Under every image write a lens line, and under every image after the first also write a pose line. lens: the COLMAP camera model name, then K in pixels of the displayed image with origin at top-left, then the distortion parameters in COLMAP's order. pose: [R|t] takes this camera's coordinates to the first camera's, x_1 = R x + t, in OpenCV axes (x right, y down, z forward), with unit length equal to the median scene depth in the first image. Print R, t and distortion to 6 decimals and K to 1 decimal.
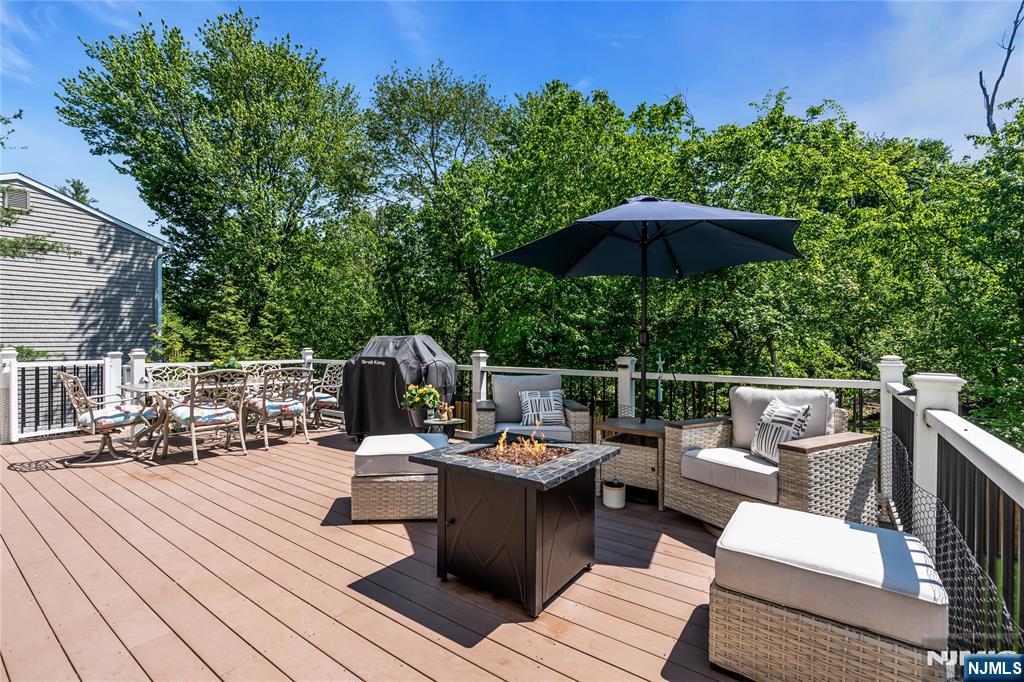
lens RADIAL K [[463.7, 0, 511.3], [0, 463.7, 343.3], [0, 0, 1]] dist [-0.001631, 0.000509]
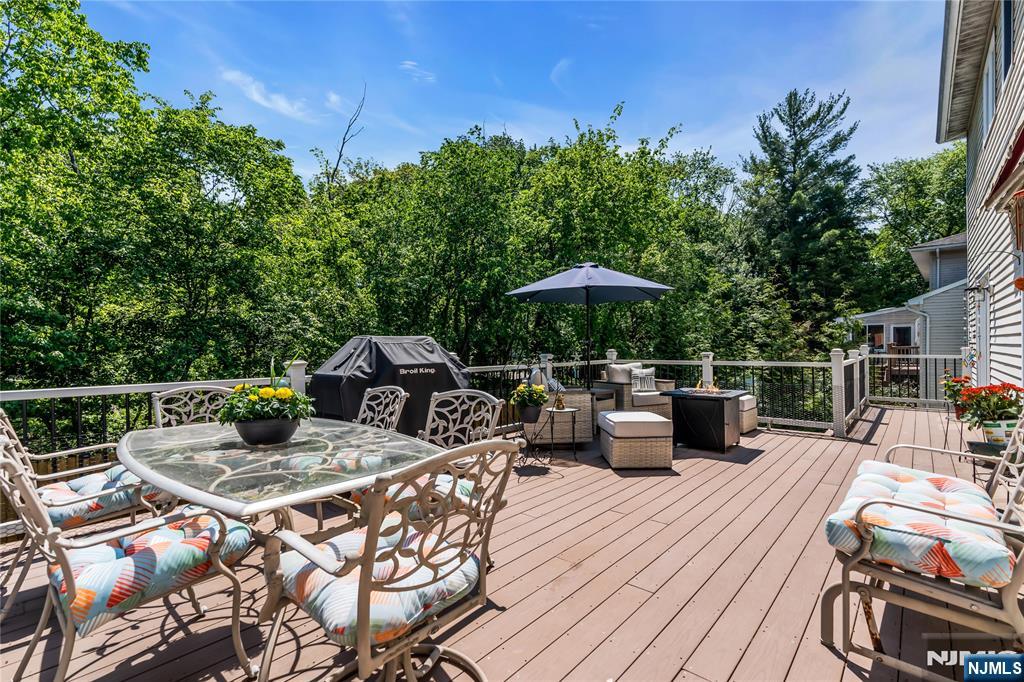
lens RADIAL K [[463.7, 0, 513.4], [0, 463.7, 343.0], [0, 0, 1]] dist [-0.001631, 0.000509]
pose [[0.080362, 0.003225, 0.996761, -1.793759], [0.003226, 0.999989, -0.003495, -0.002287], [-0.996761, 0.003497, 0.080351, 1.351940]]
